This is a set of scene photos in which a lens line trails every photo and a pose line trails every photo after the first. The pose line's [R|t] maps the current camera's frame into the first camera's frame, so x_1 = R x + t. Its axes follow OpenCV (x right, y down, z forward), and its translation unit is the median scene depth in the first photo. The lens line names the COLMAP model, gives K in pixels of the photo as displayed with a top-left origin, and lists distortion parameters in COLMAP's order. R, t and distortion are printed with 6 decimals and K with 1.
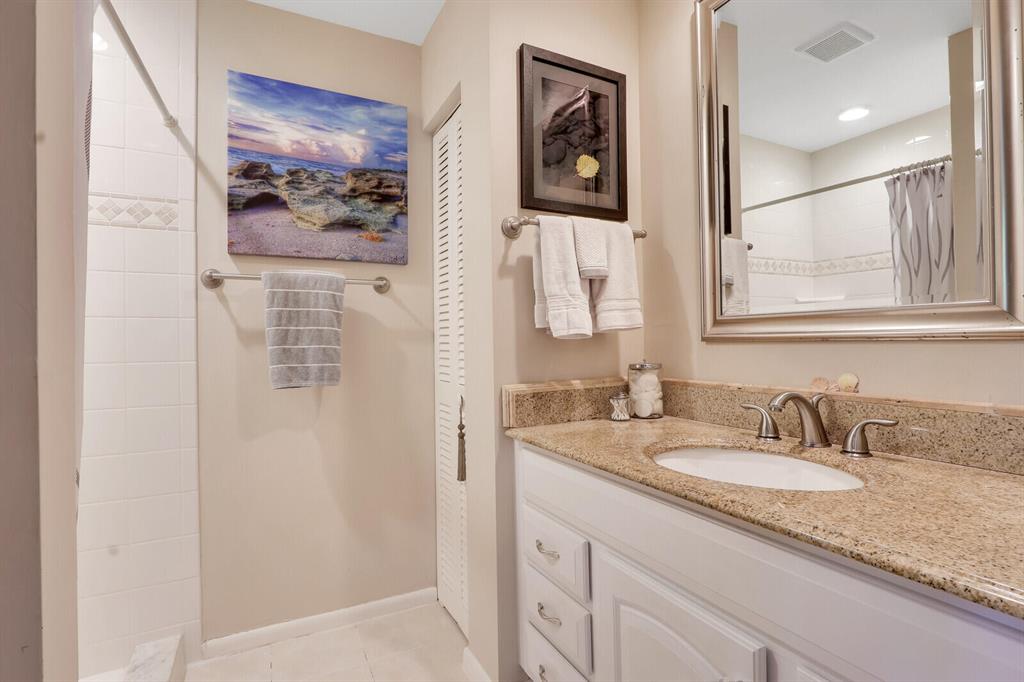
lens RADIAL K [[476.6, 0, 511.9], [0, 476.6, 337.6], [0, 0, 1]] dist [0.000806, 0.000060]
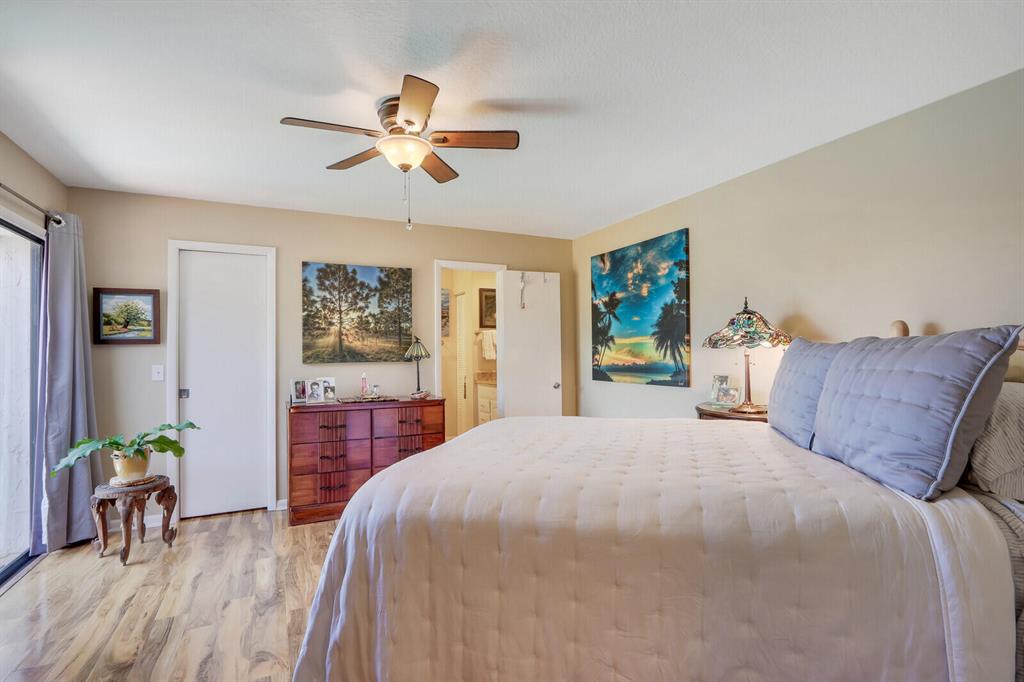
lens RADIAL K [[476.6, 0, 510.3], [0, 476.6, 339.3], [0, 0, 1]] dist [0.000806, 0.000060]
pose [[0.999936, 0.003859, -0.010661, 0.333784], [-0.004006, 0.999896, -0.013862, -0.117699], [0.010606, 0.013904, 0.999847, -3.167180]]
